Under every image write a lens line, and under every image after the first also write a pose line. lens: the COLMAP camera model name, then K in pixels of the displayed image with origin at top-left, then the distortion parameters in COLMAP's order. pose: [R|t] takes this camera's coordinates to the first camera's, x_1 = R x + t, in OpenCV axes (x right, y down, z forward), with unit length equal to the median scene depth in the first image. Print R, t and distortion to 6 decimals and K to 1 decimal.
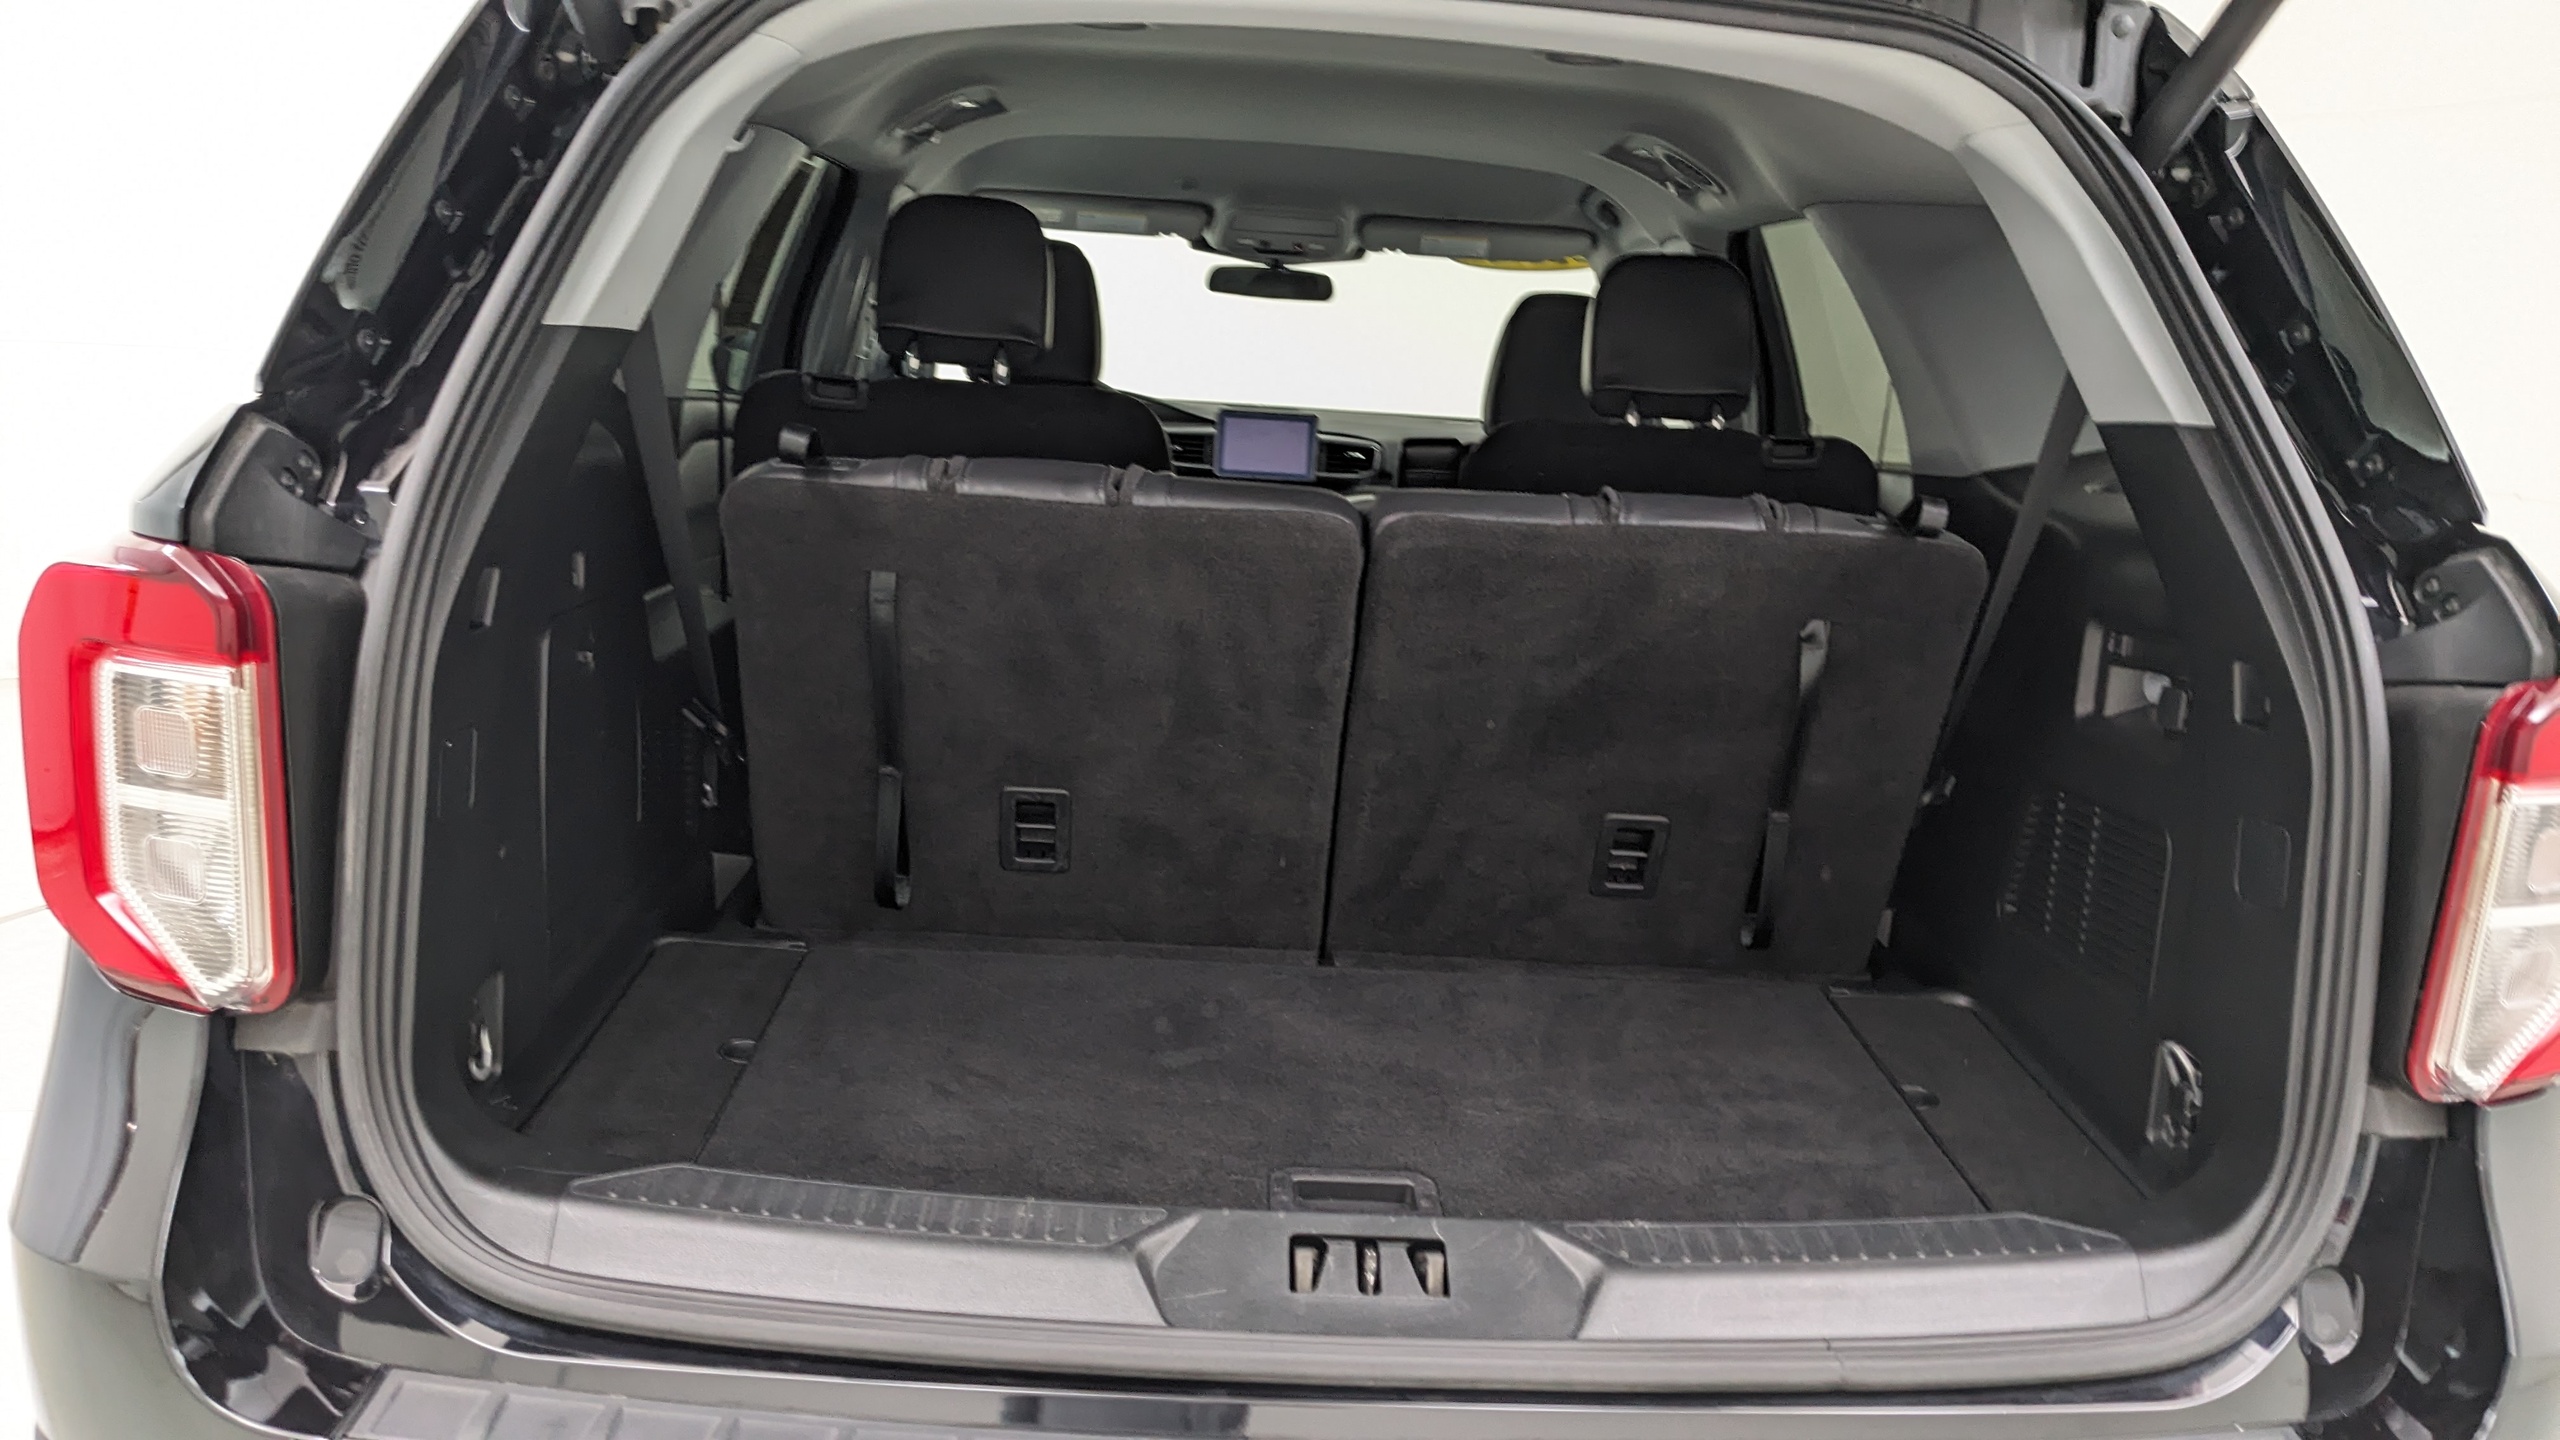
lens RADIAL K [[2008.5, 0, 1265.6], [0, 2008.5, 728.6], [0, 0, 1]] dist [0.070983, -0.113078]
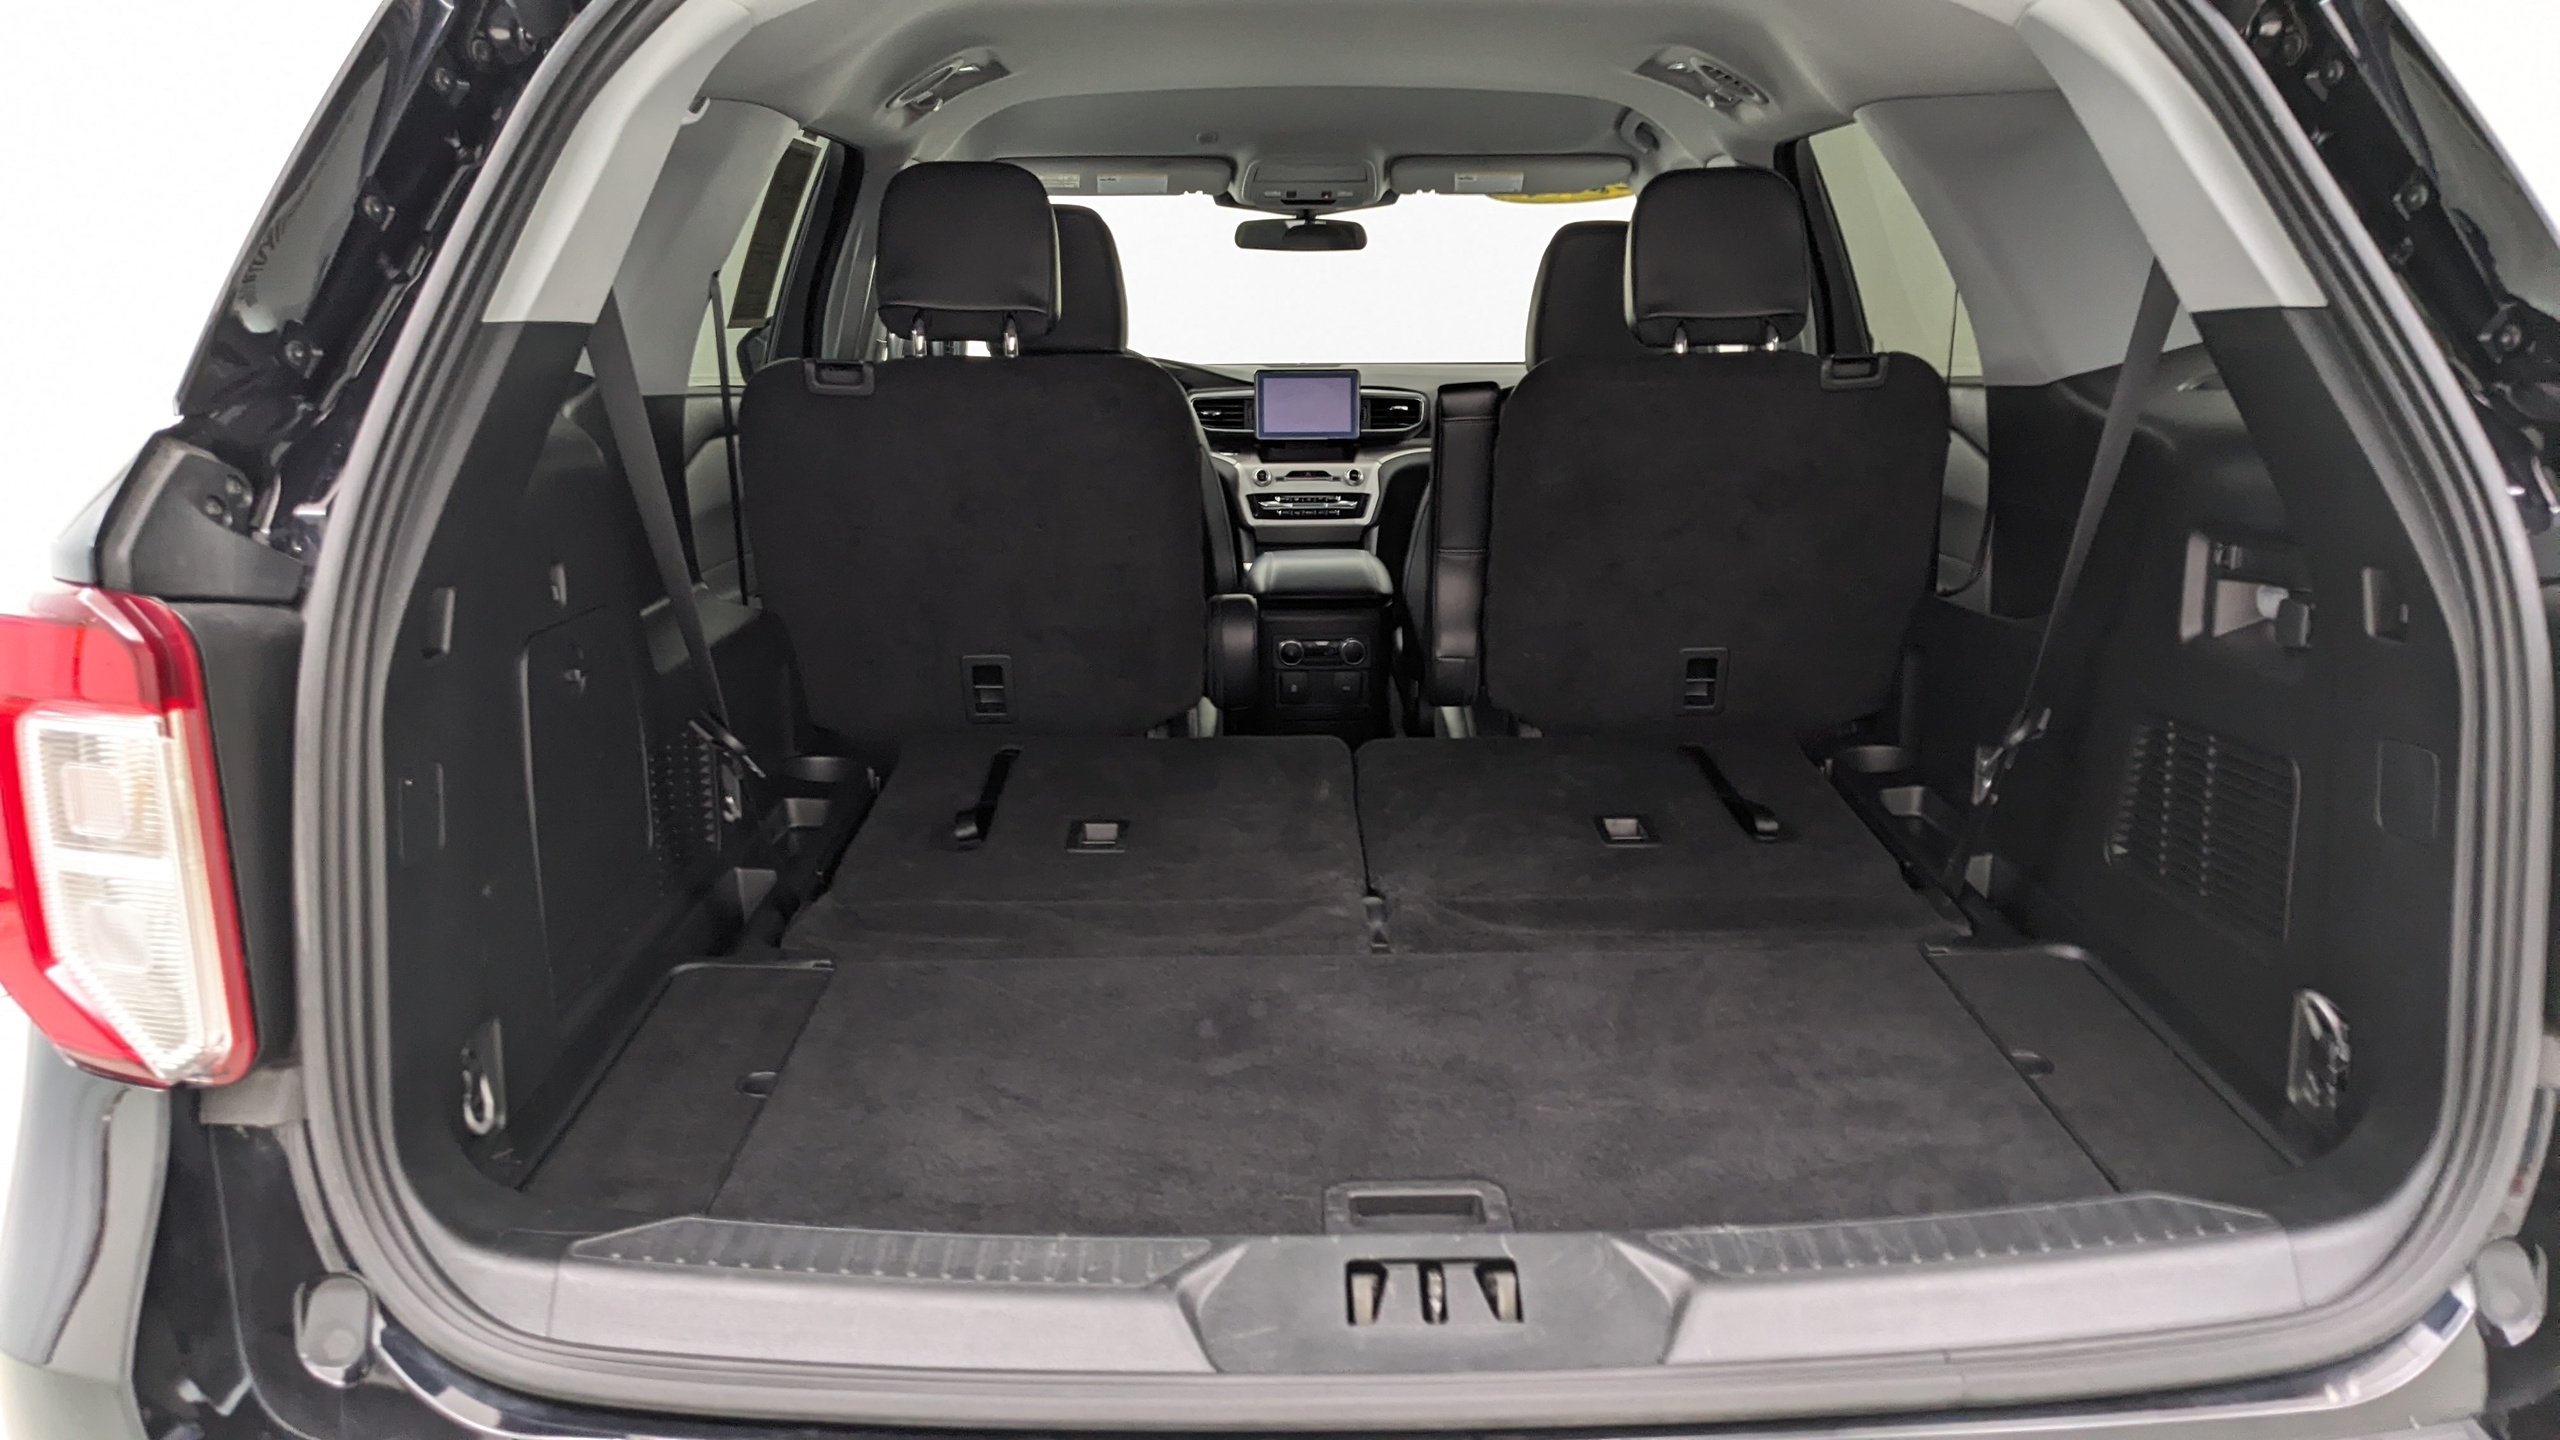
lens RADIAL K [[1952.0, 0, 1286.3], [0, 1952.0, 728.8], [0, 0, 1]] dist [0.064631, -0.093334]
pose [[0.997356, -0.061862, -0.038144, 0.033954], [0.062677, 0.997822, 0.020551, -0.010122], [0.036789, -0.022888, 0.999061, 0.115250]]
